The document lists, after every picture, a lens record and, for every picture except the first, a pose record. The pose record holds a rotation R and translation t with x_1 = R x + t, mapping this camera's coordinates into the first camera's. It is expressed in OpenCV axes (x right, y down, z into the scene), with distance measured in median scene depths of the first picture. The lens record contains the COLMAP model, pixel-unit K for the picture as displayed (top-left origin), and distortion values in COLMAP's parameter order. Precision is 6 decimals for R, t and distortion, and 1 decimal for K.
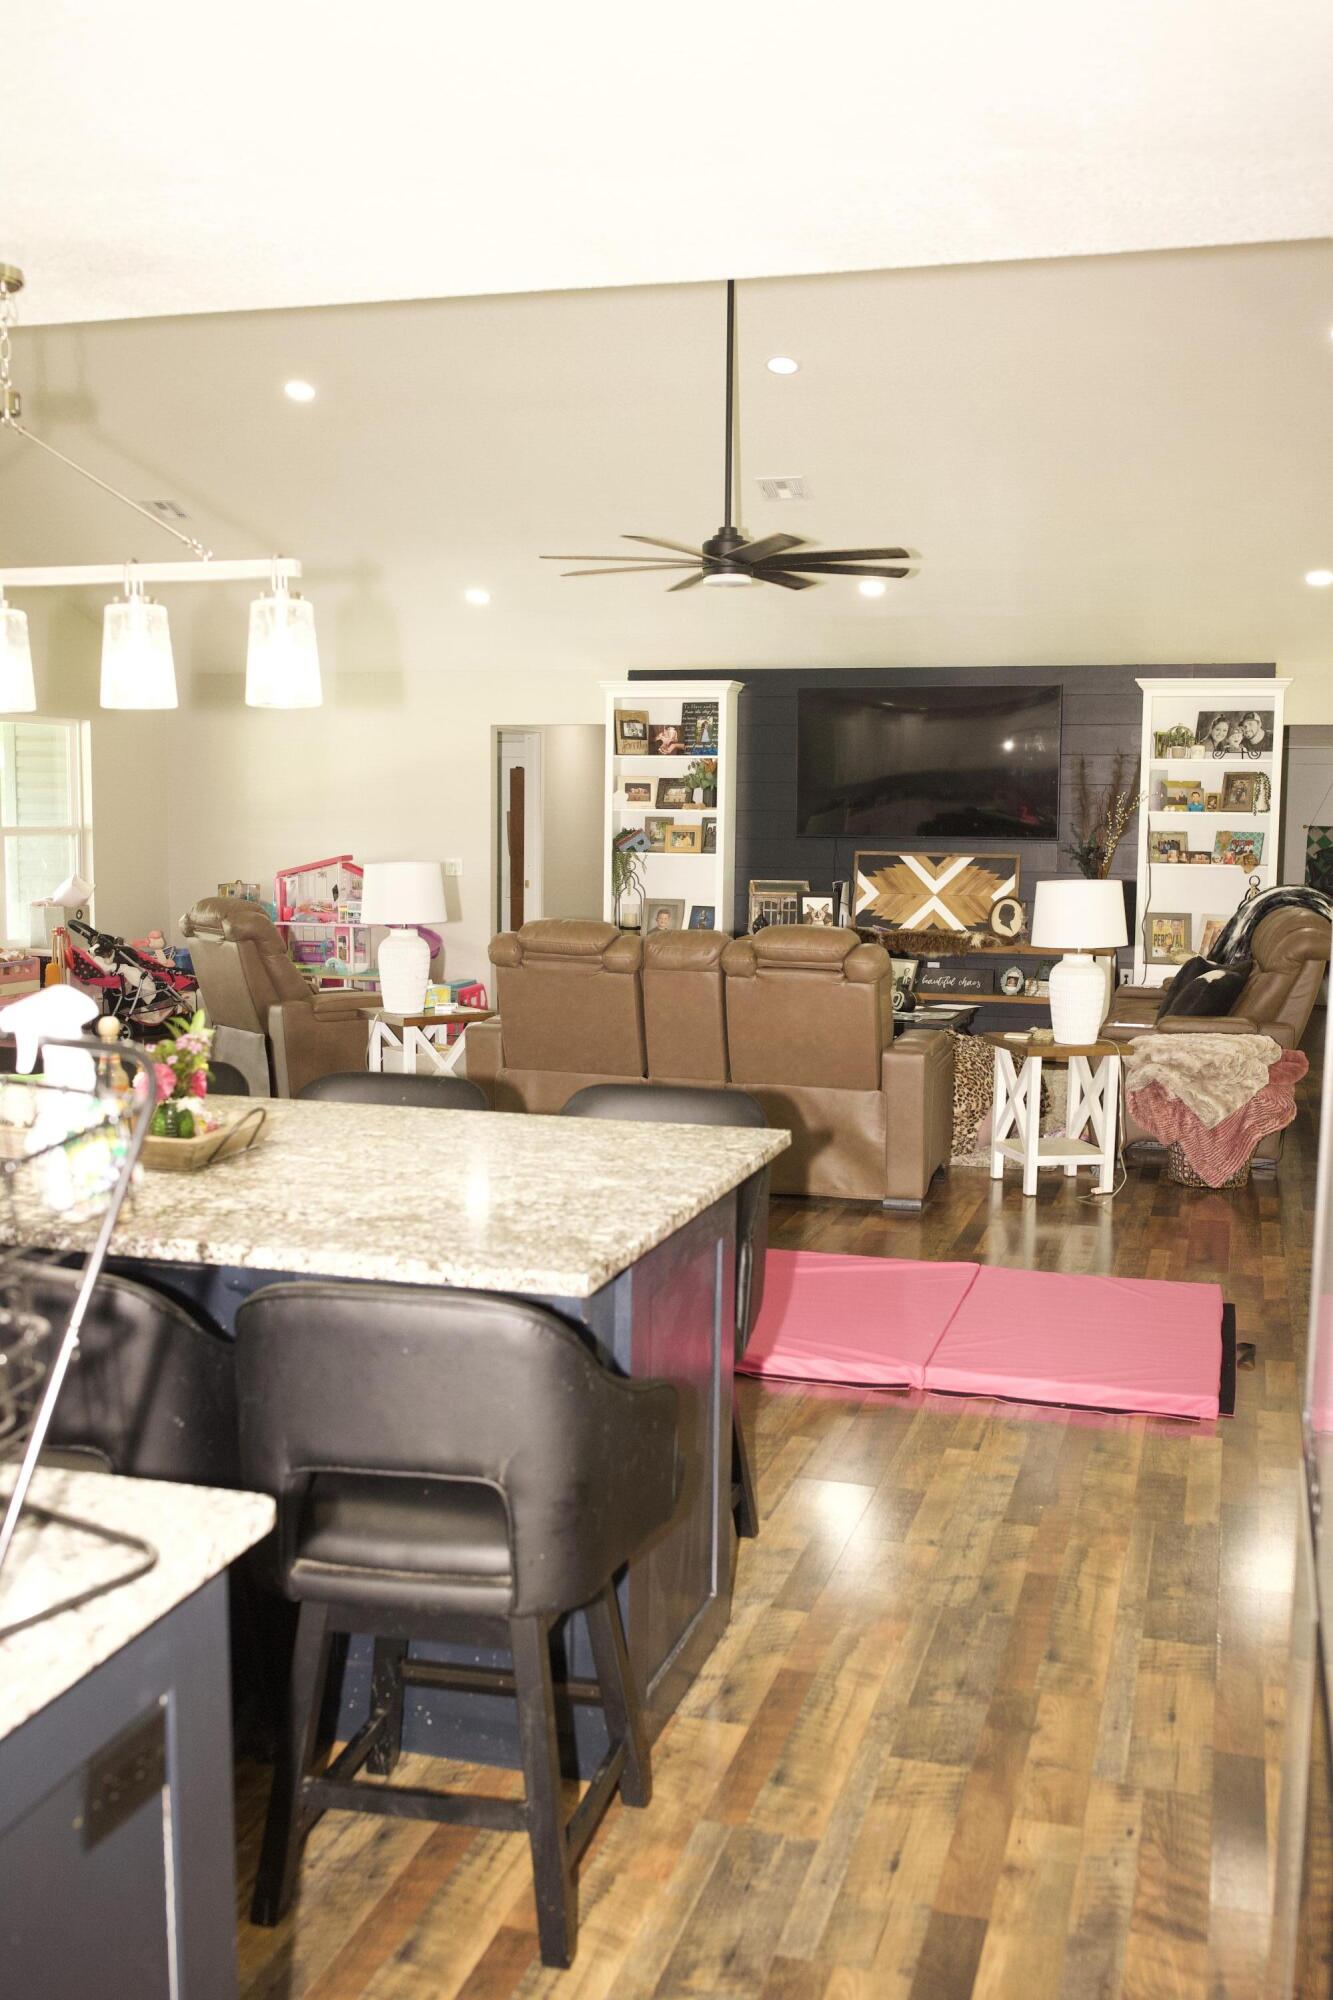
lens RADIAL K [[1912.8, 0, 694.4], [0, 1912.8, 1001.1], [0, 0, 1]] dist [-0.008426, -0.004704]
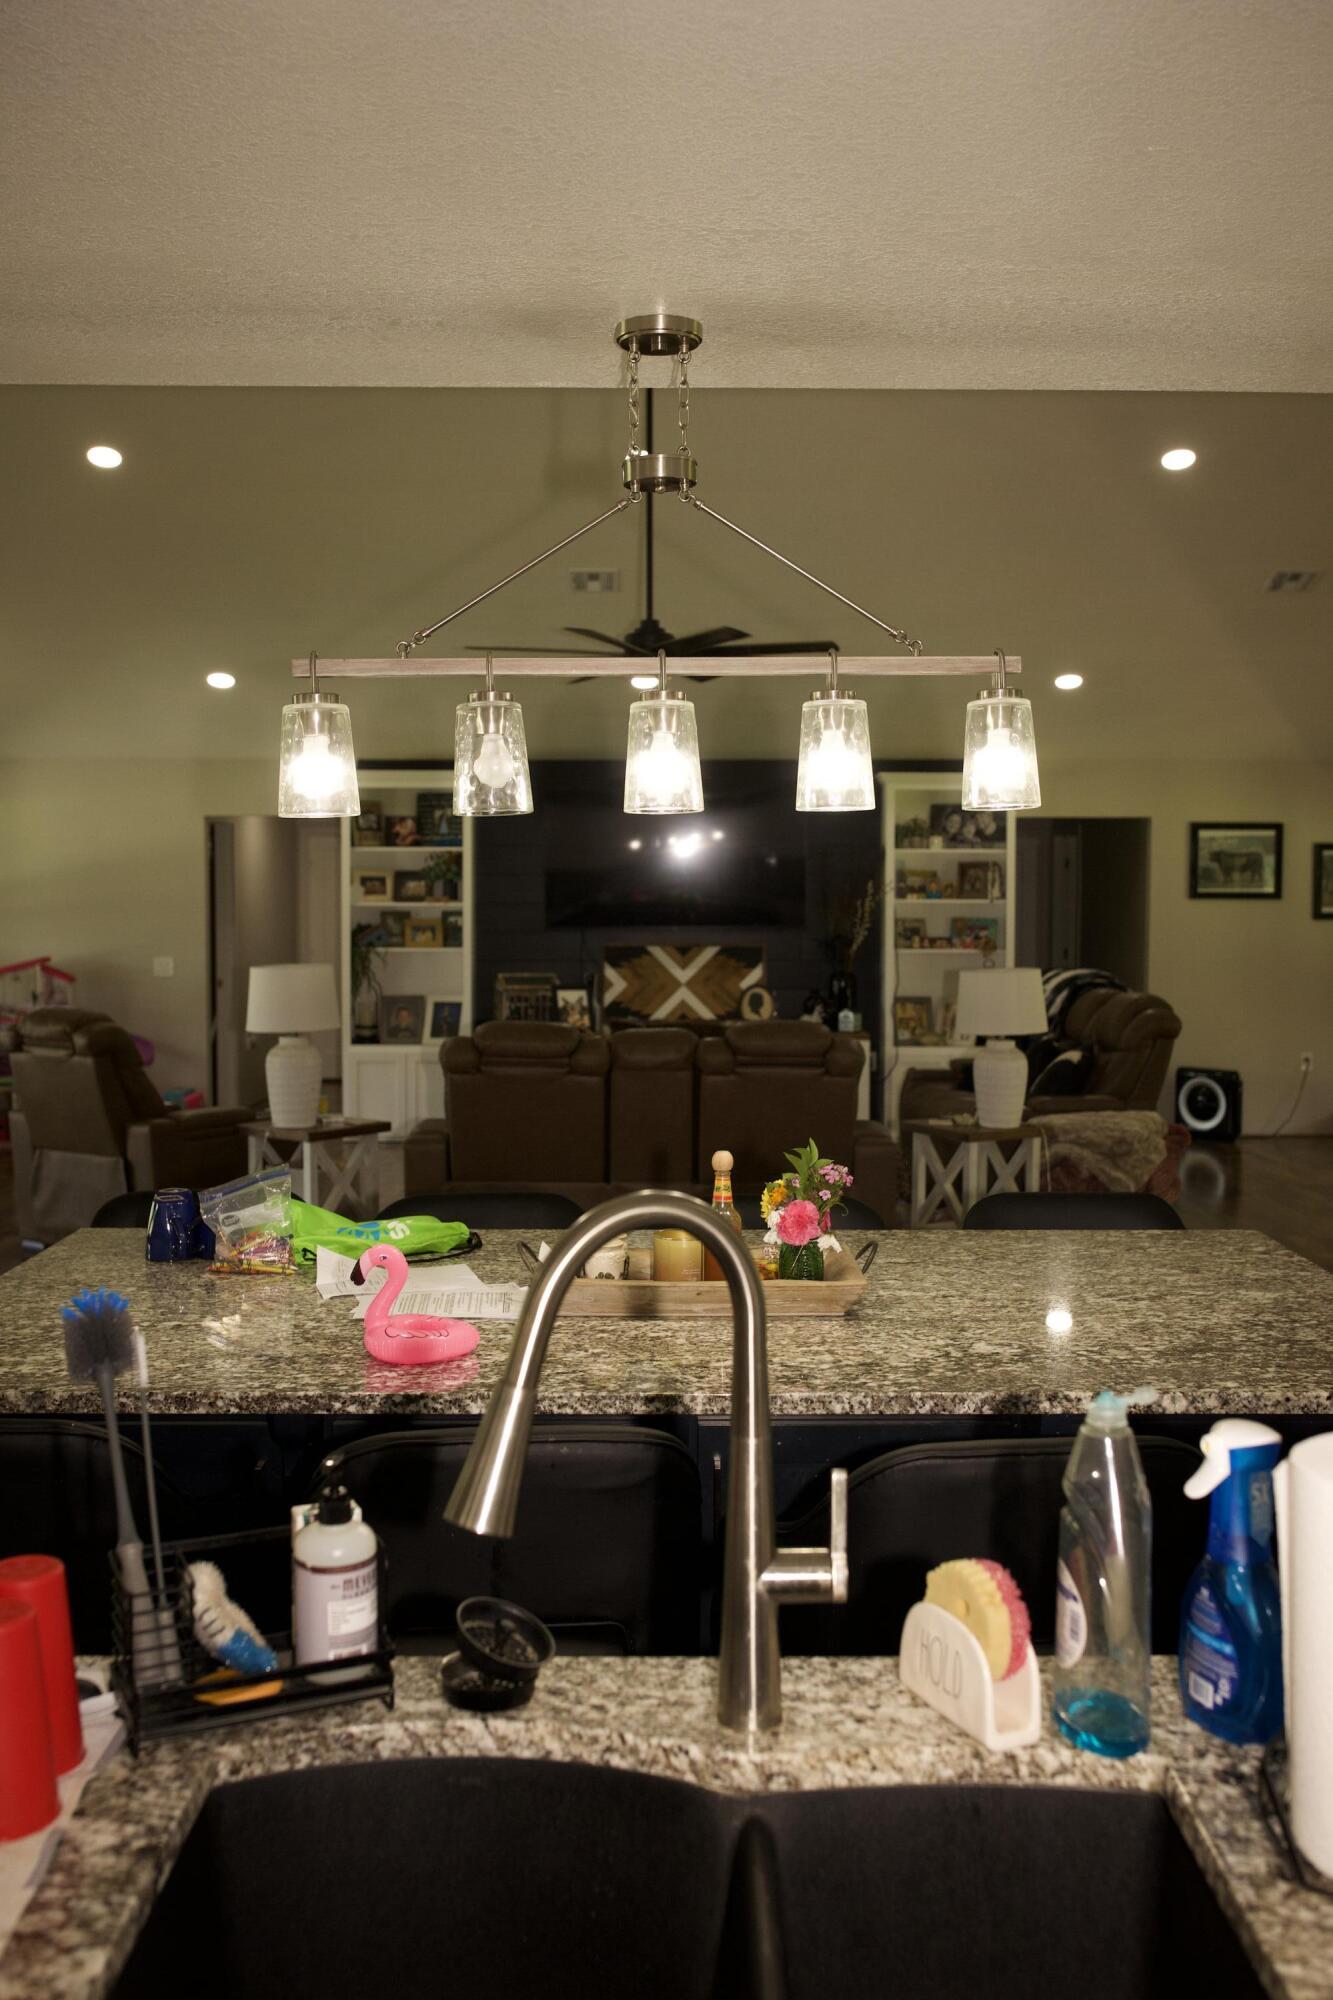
lens RADIAL K [[1912.8, 0, 694.4], [0, 1912.8, 1001.1], [0, 0, 1]] dist [-0.008426, -0.004704]
pose [[0.956580, -0.026648, 0.290250, -0.167810], [0.039700, 0.998444, -0.039171, -0.007693], [-0.288755, 0.048993, 0.956149, 0.039296]]
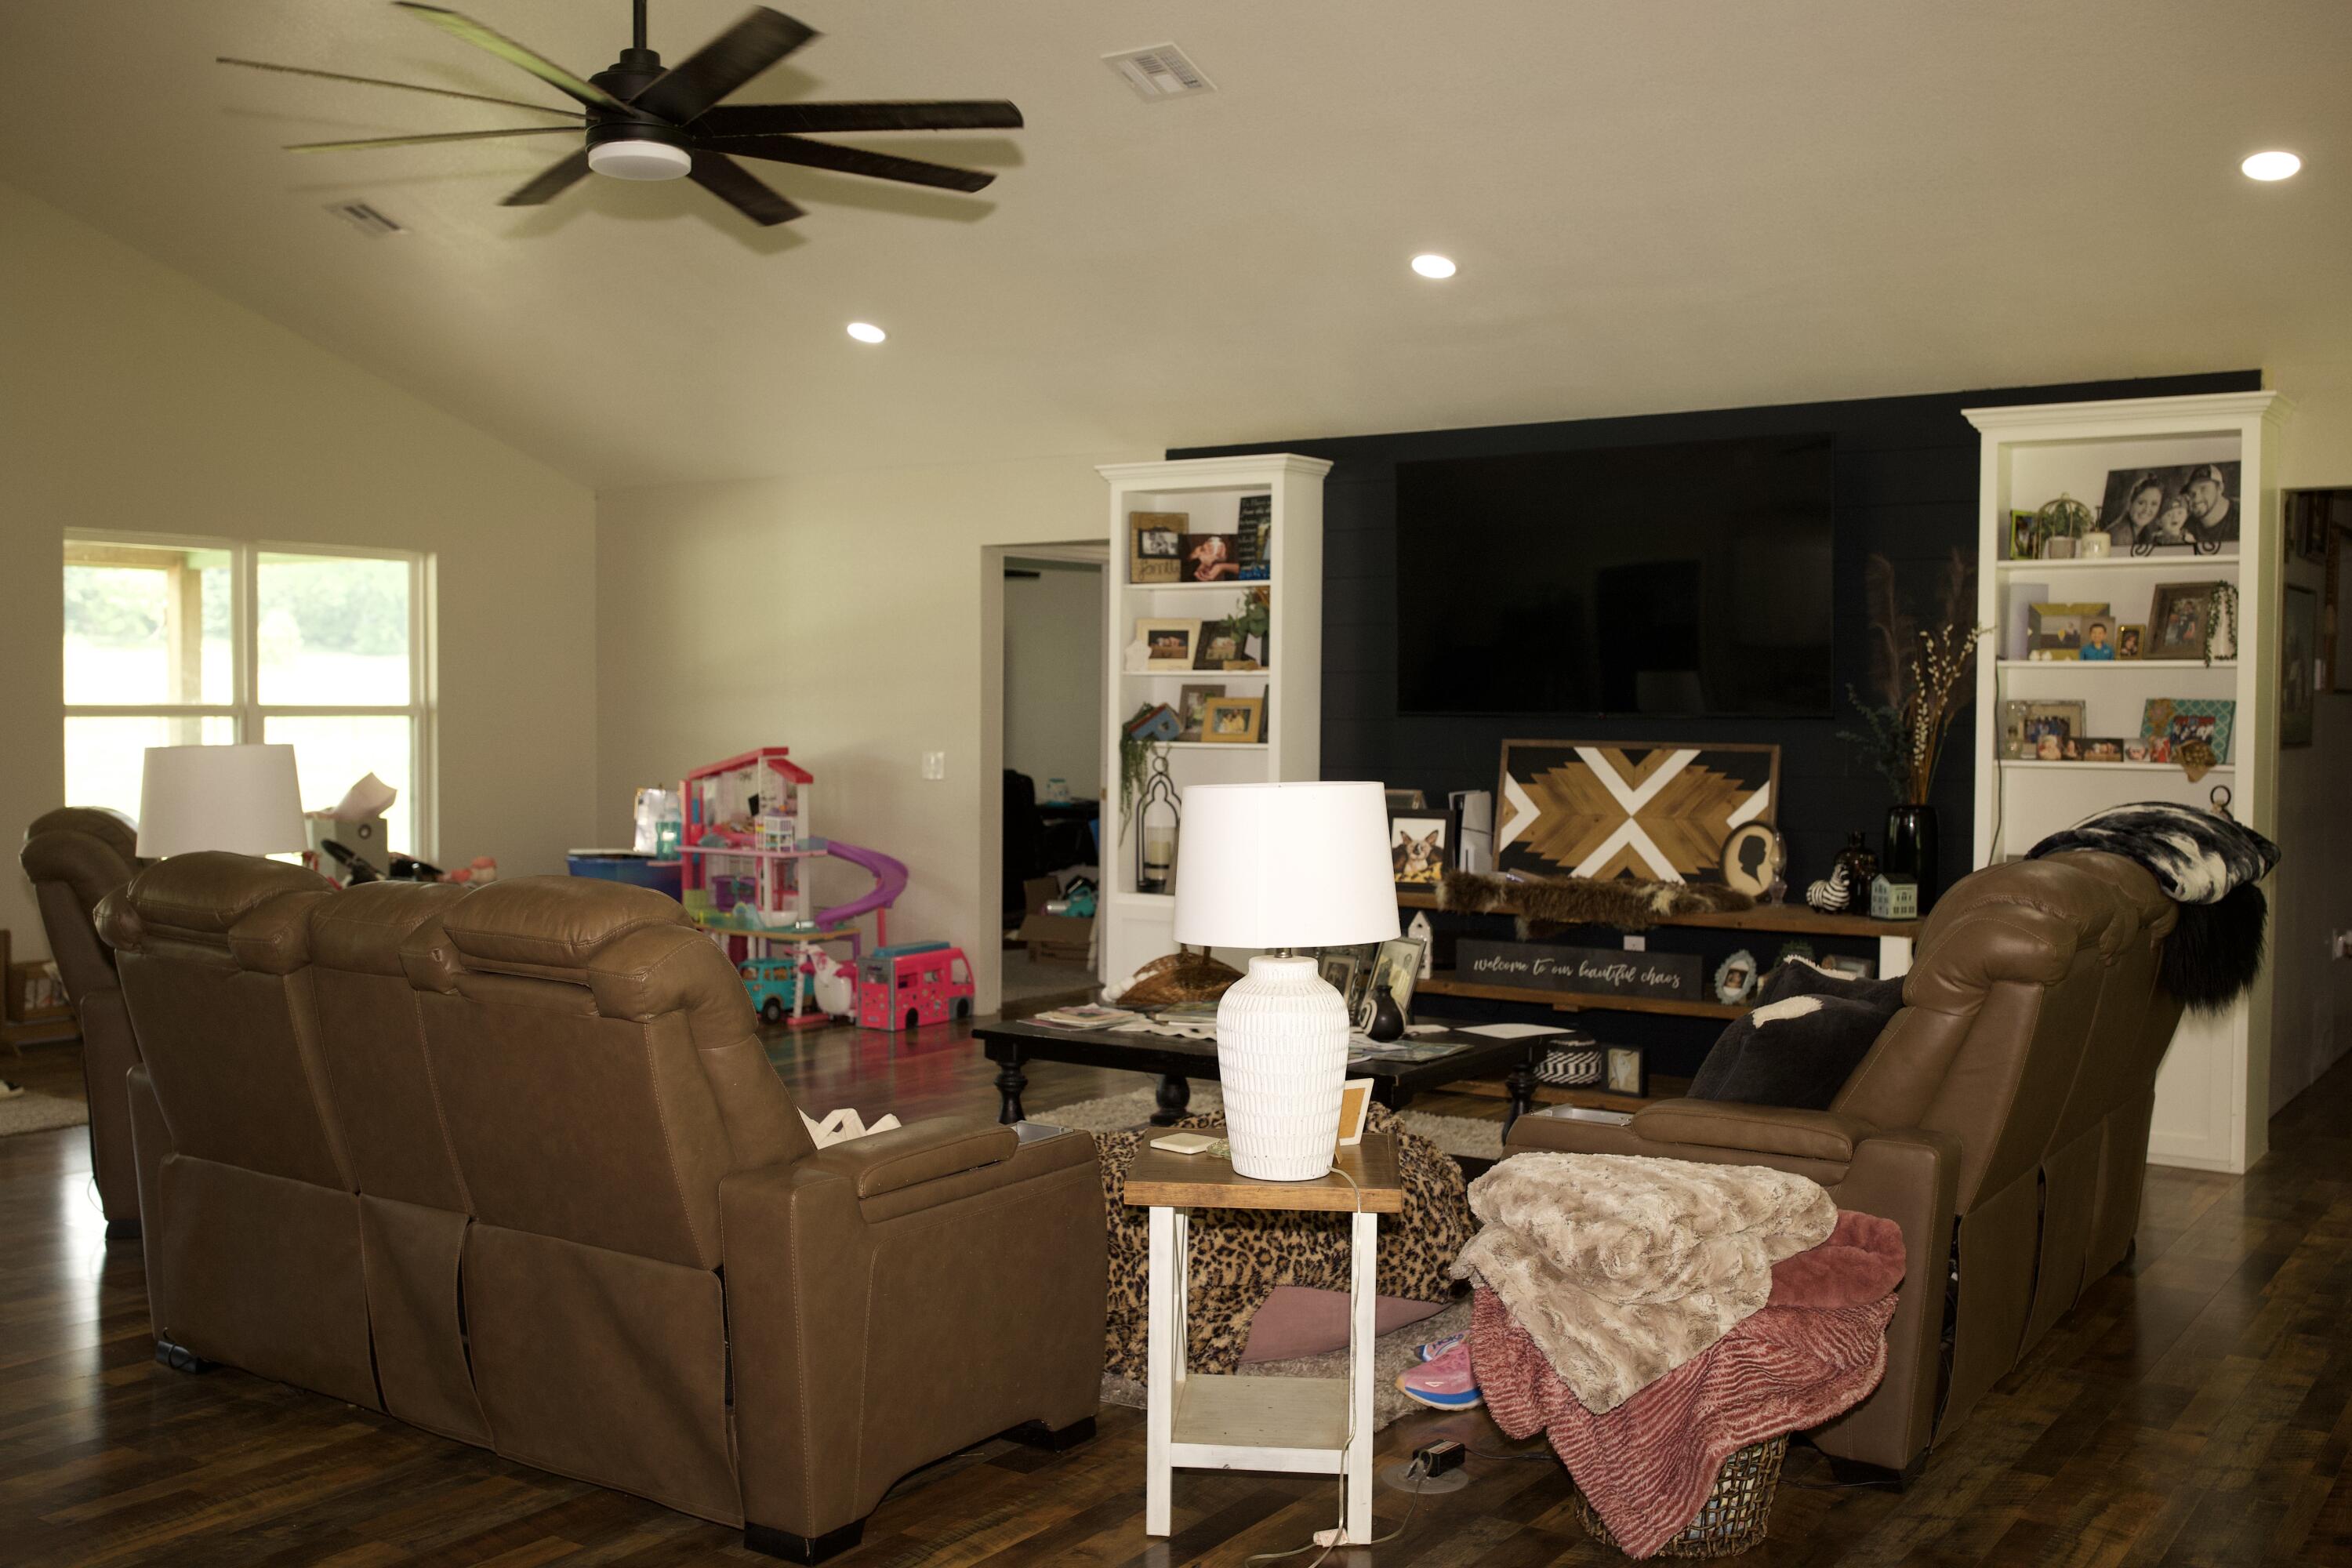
lens RADIAL K [[2249.5, 0, 1176.0], [0, 2249.5, 784.0], [0, 0, 1]] dist [-0.008426, -0.004704]
pose [[0.947871, 0.006500, -0.318587, 0.218615], [-0.028475, 0.997520, -0.064368, -0.019616], [0.317379, 0.070085, 0.945706, 0.345948]]
